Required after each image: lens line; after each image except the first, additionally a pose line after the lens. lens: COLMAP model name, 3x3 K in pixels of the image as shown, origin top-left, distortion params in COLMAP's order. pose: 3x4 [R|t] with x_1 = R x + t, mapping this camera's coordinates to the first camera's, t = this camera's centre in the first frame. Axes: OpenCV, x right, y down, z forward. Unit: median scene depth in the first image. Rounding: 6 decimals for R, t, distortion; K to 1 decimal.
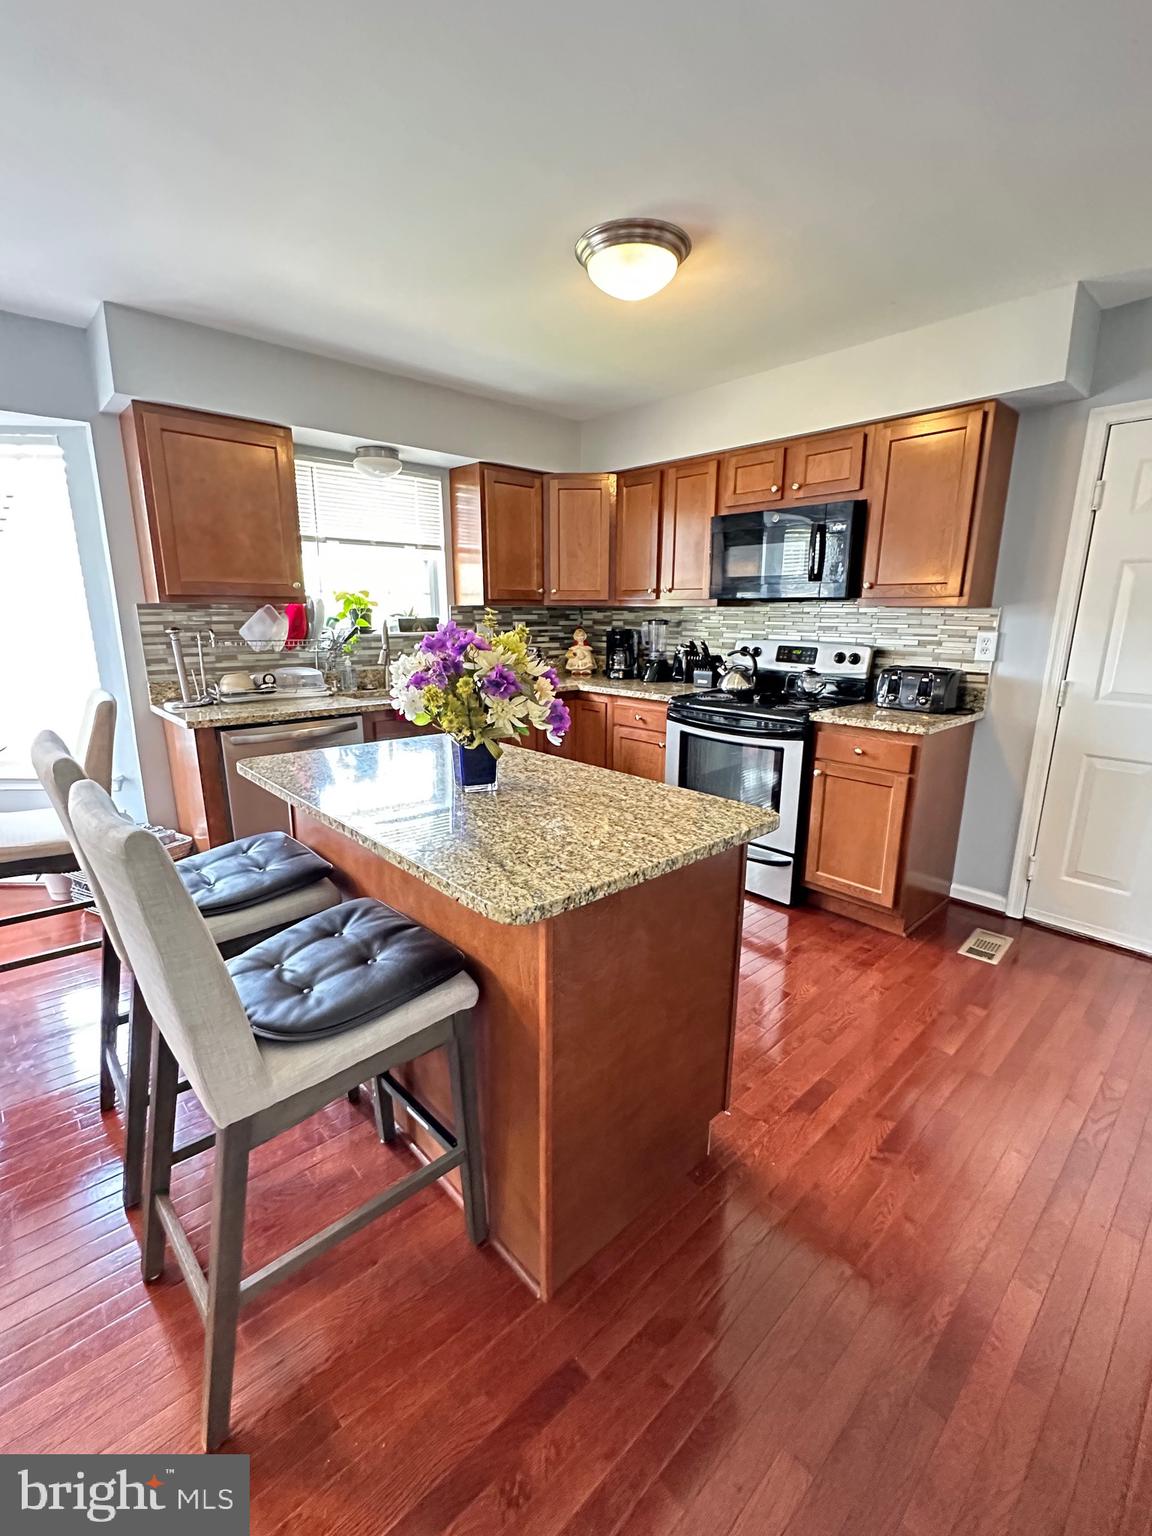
lens RADIAL K [[669.2, 0, 573.8], [0, 669.2, 769.5], [0, 0, 1]] dist [-0.003513, 0.000178]
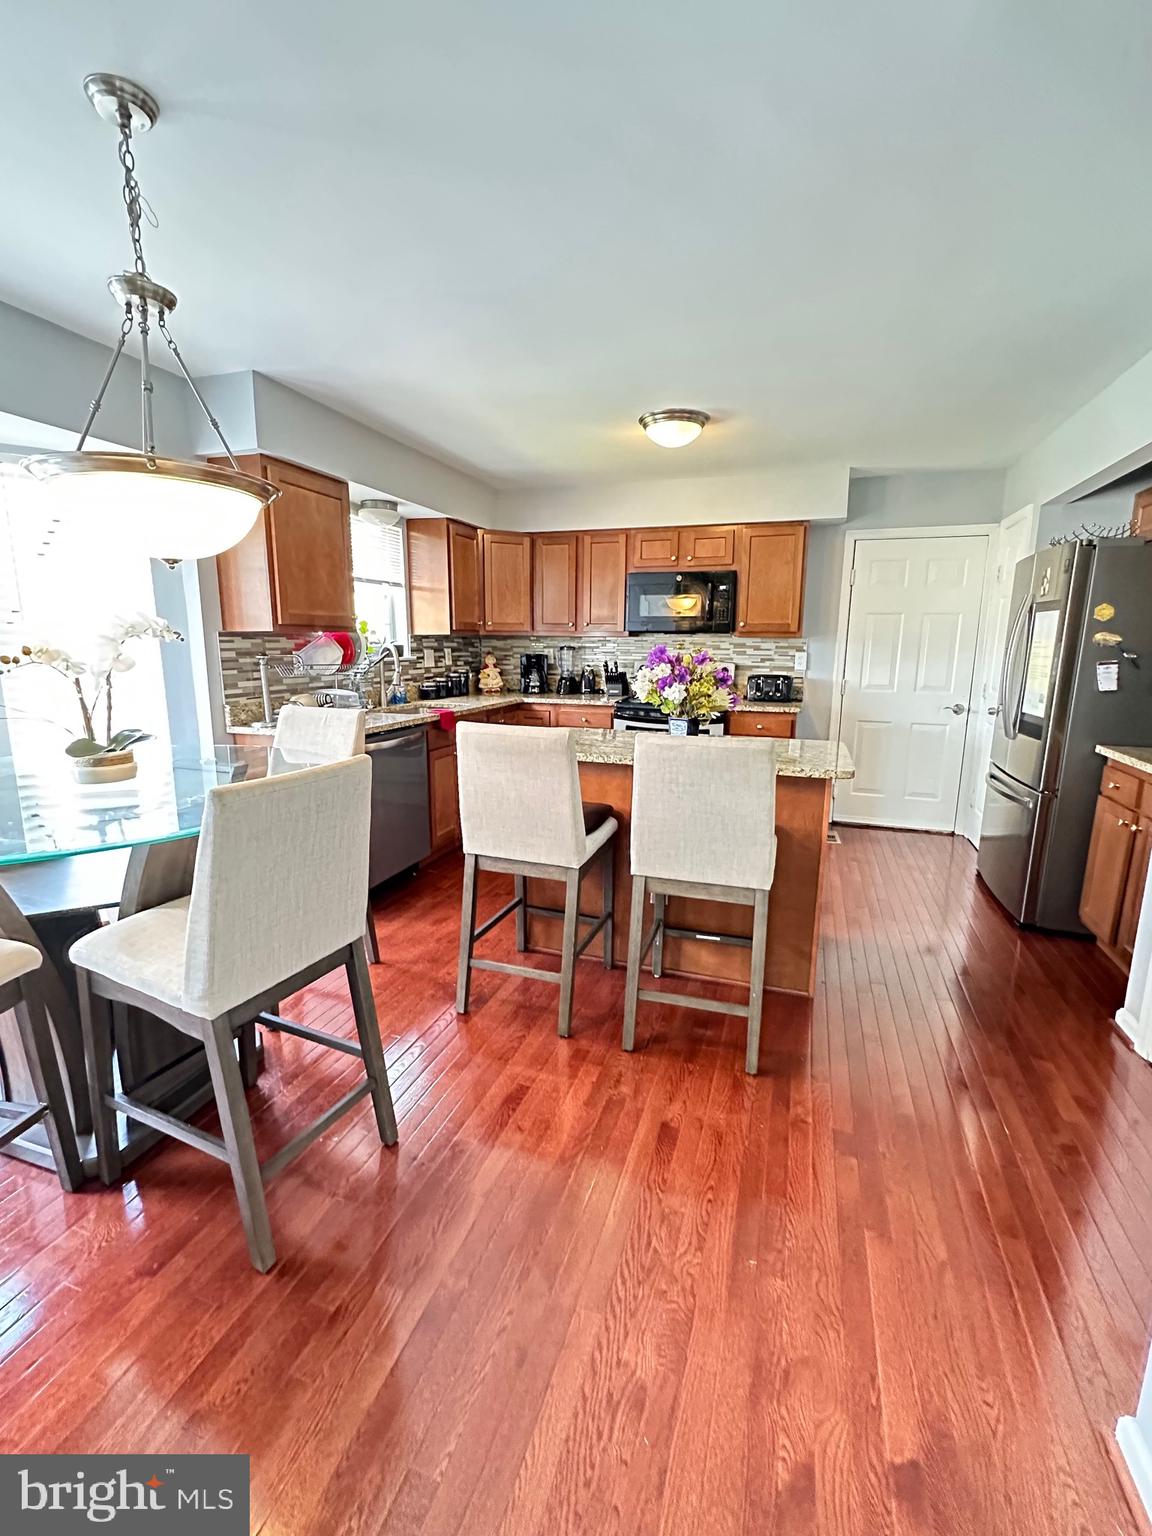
lens RADIAL K [[669.2, 0, 581.7], [0, 669.2, 771.8], [0, 0, 1]] dist [-0.003513, 0.000178]
pose [[0.873884, -0.091774, 0.477394, -0.586414], [0.110498, 0.993813, -0.011219, 0.041839], [-0.473411, 0.062555, 0.878618, -0.164989]]
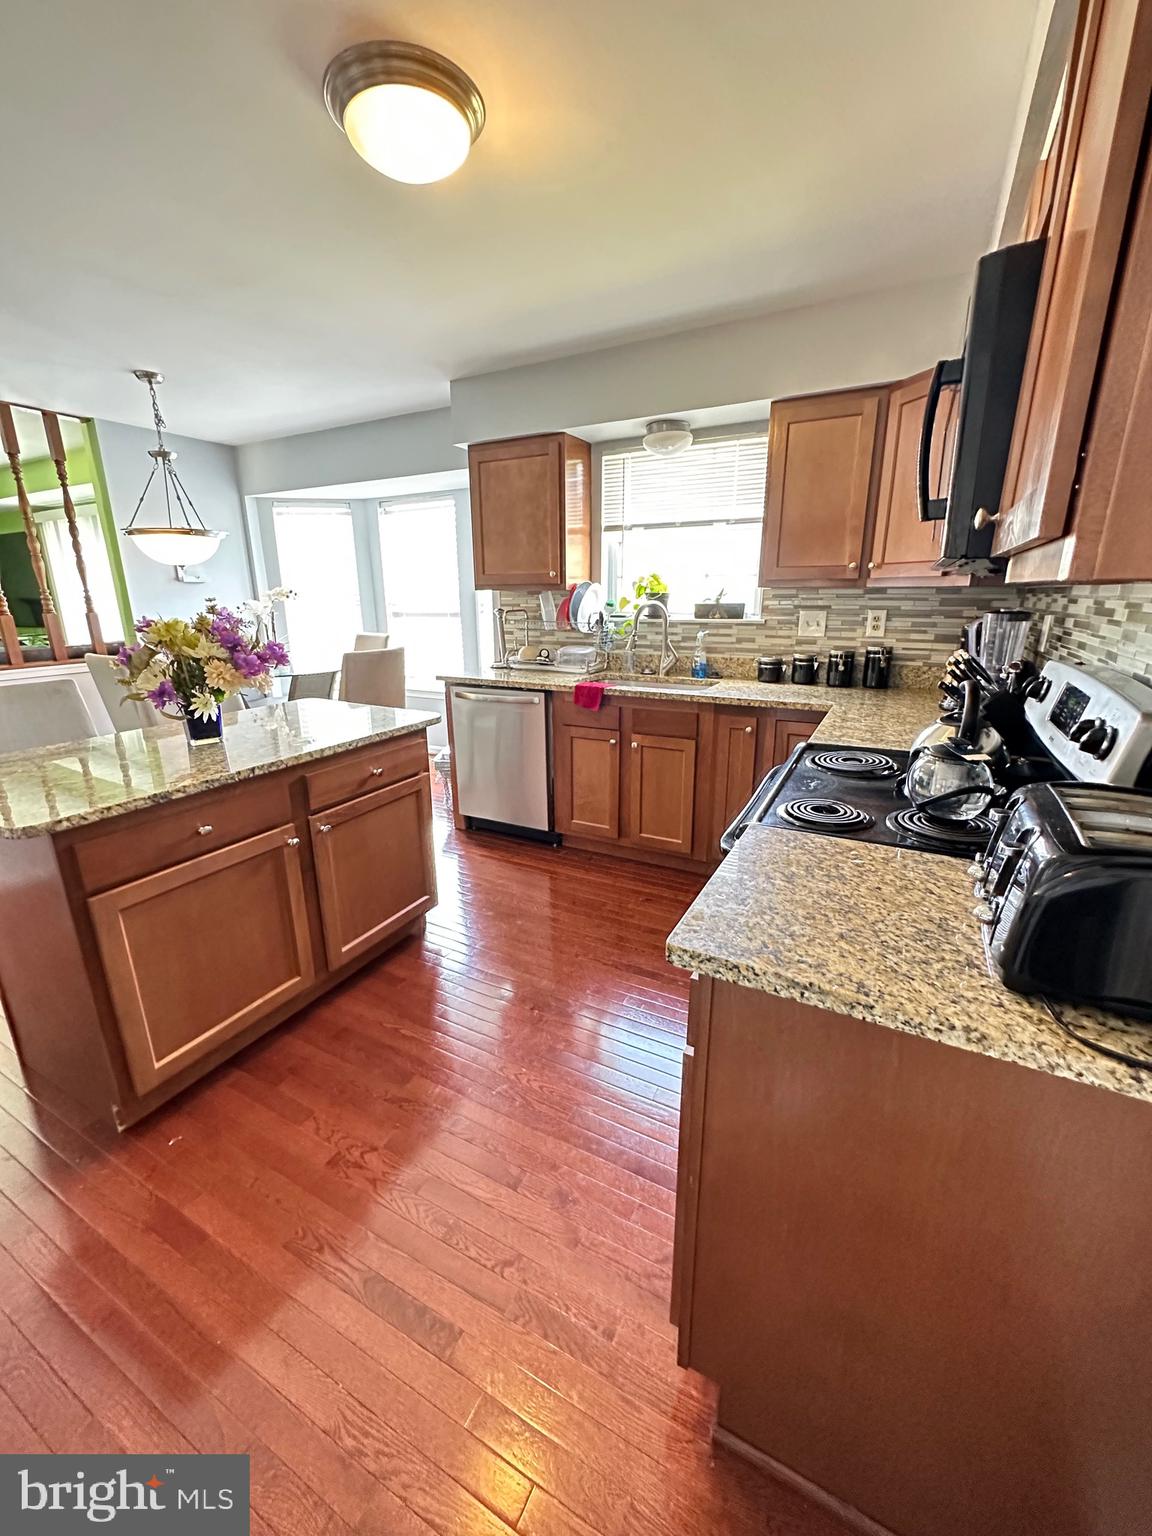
lens RADIAL K [[614.9, 0, 580.9], [0, 614.9, 761.1], [0, 0, 1]] dist [-0.002726, 0.000094]
pose [[0.333689, 0.243449, -0.910705, 0.576223], [-0.212233, 0.960677, 0.179043, -0.149505], [0.918482, 0.133537, 0.372236, 0.626355]]
